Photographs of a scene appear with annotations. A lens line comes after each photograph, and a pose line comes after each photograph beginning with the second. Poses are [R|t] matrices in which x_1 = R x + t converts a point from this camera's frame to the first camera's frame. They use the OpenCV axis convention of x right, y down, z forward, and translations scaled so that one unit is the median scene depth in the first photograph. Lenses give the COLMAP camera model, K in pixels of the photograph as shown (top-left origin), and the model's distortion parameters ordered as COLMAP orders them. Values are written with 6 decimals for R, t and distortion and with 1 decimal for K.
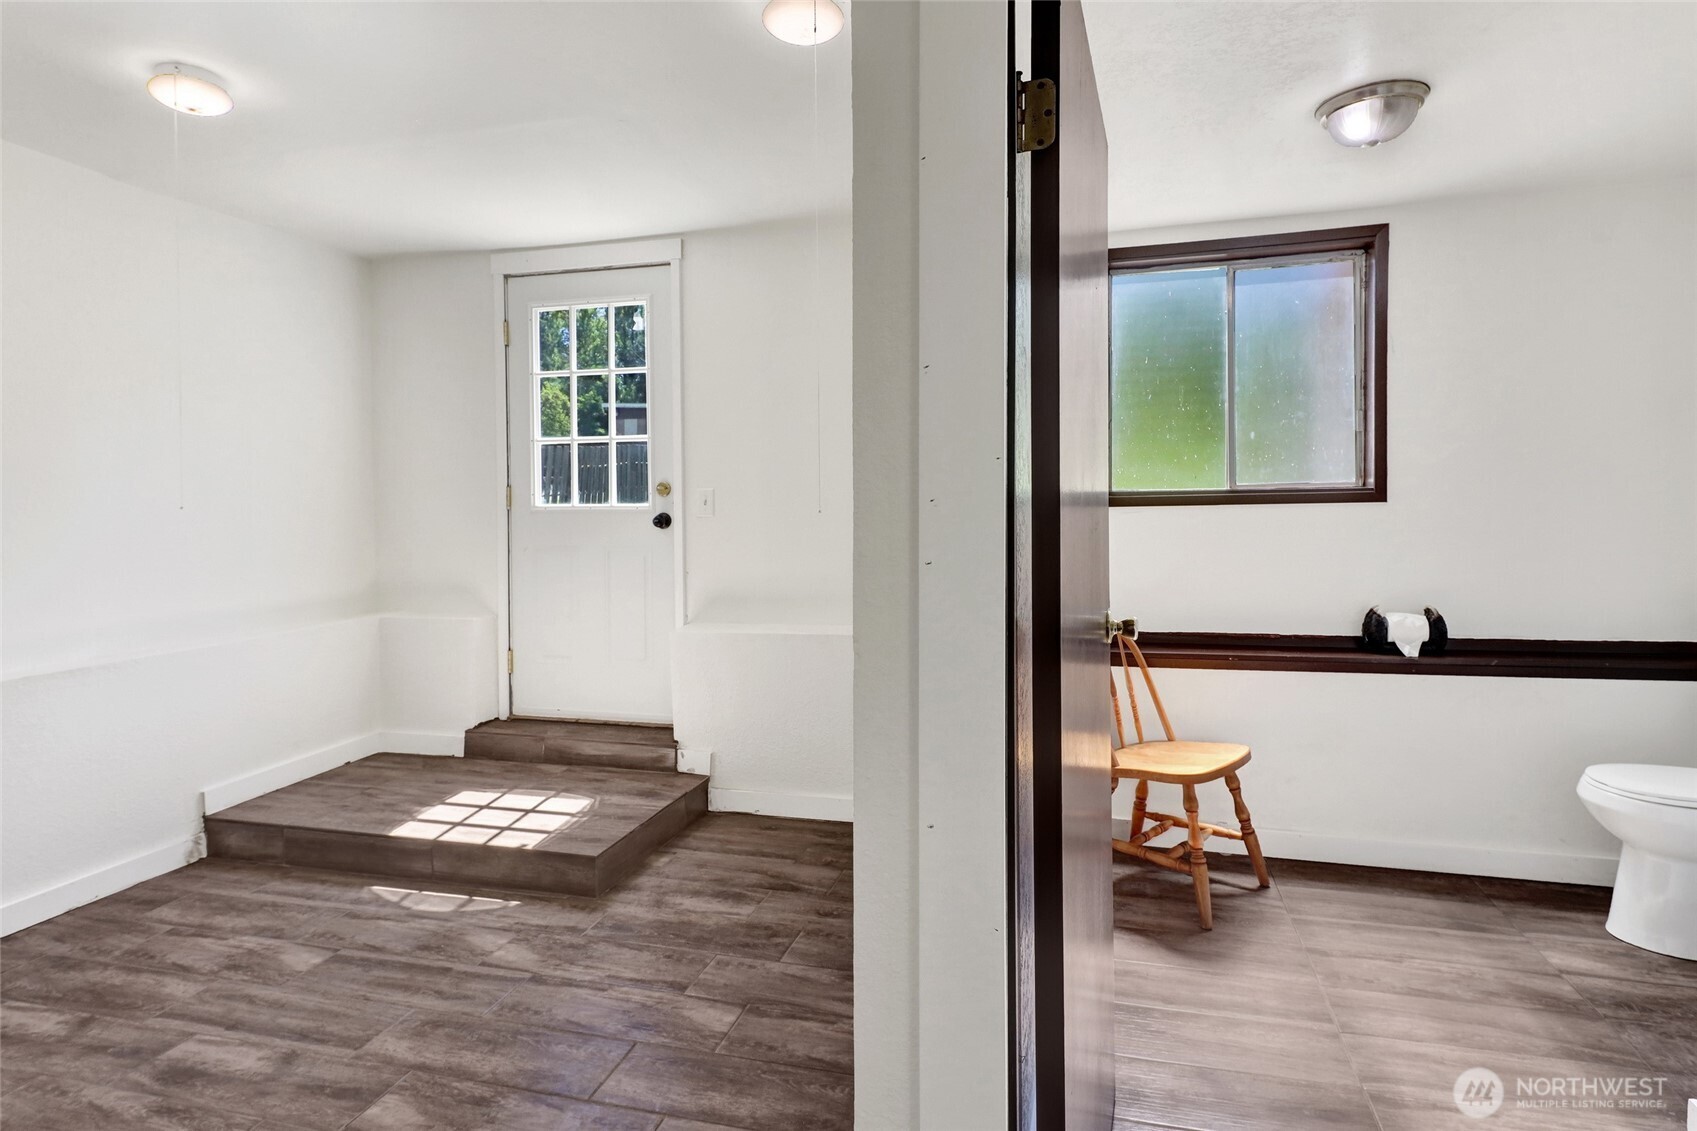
lens RADIAL K [[835.4, 0, 845.3], [0, 835.4, 507.8], [0, 0, 1]] dist [0.010232, -0.005173]
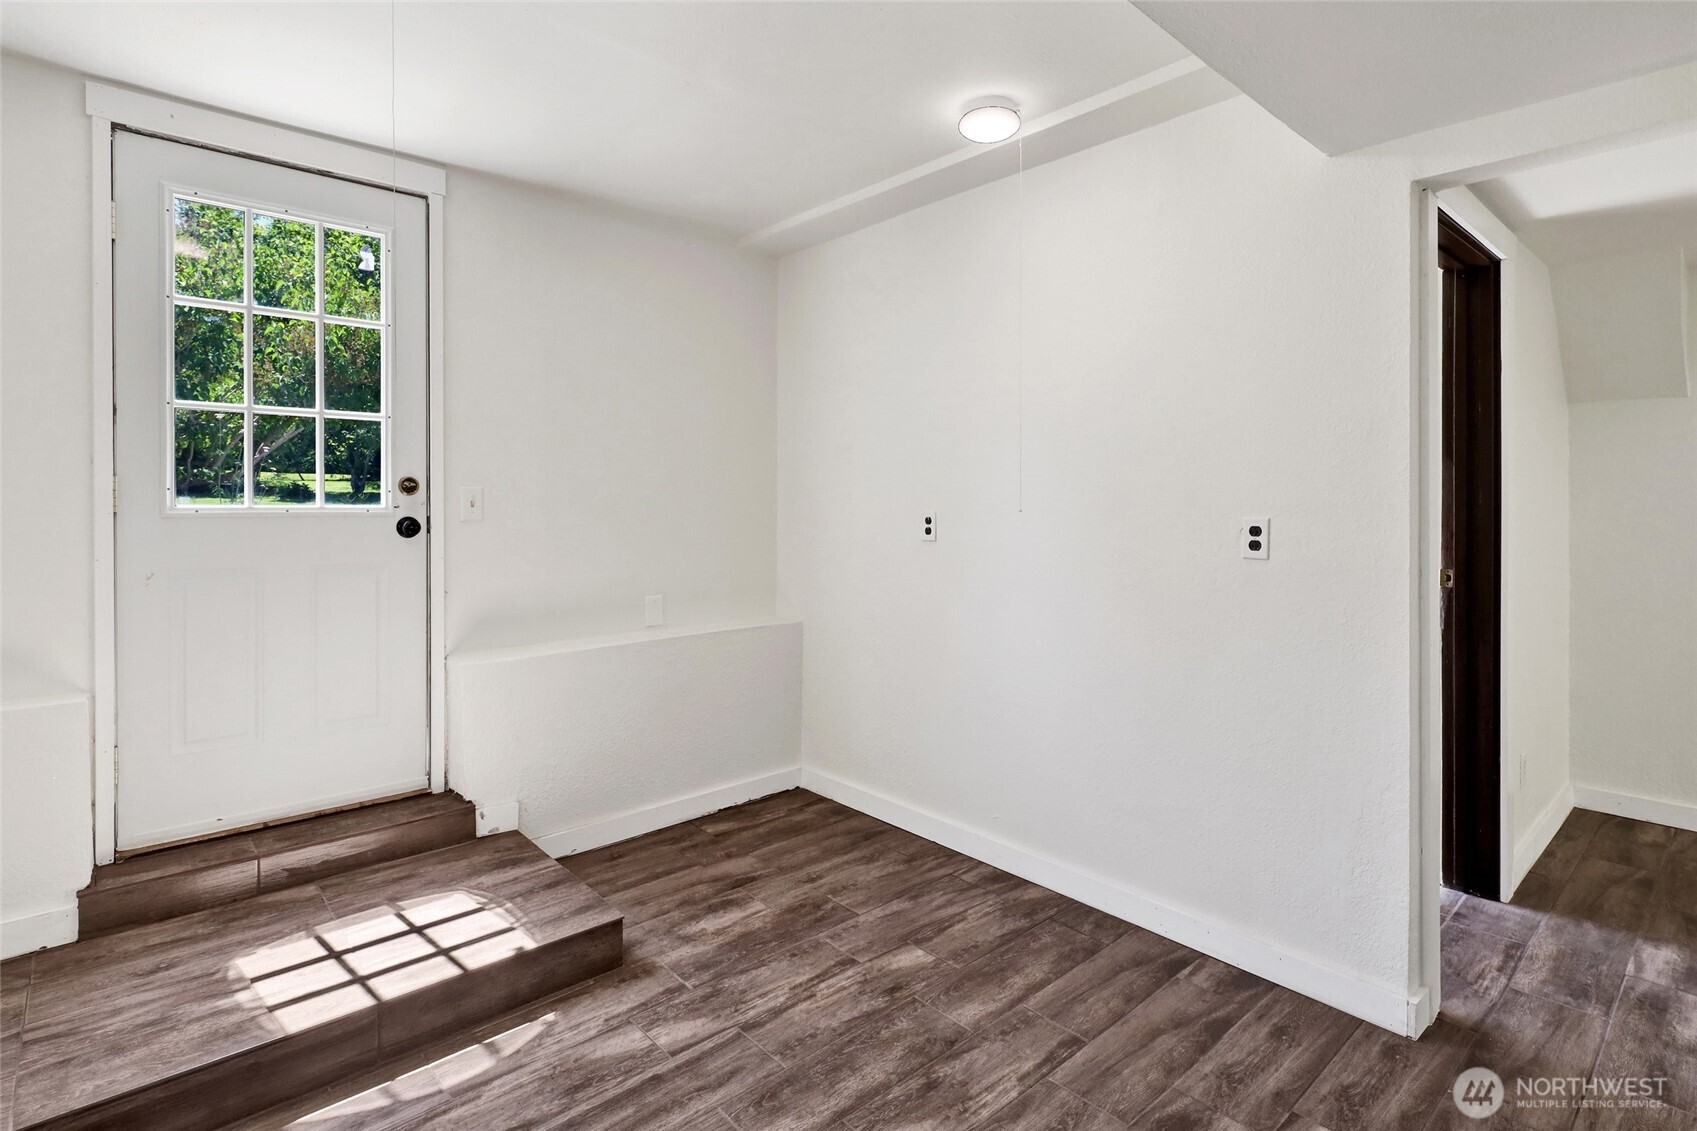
lens RADIAL K [[835.4, 0, 847.9], [0, 835.4, 513.2], [0, 0, 1]] dist [0.010232, -0.005173]
pose [[0.570926, -0.000393, 0.821001, -0.870057], [0.001527, 0.999999, -0.000583, 0.005003], [-0.821000, 0.001587, 0.570926, 0.323466]]
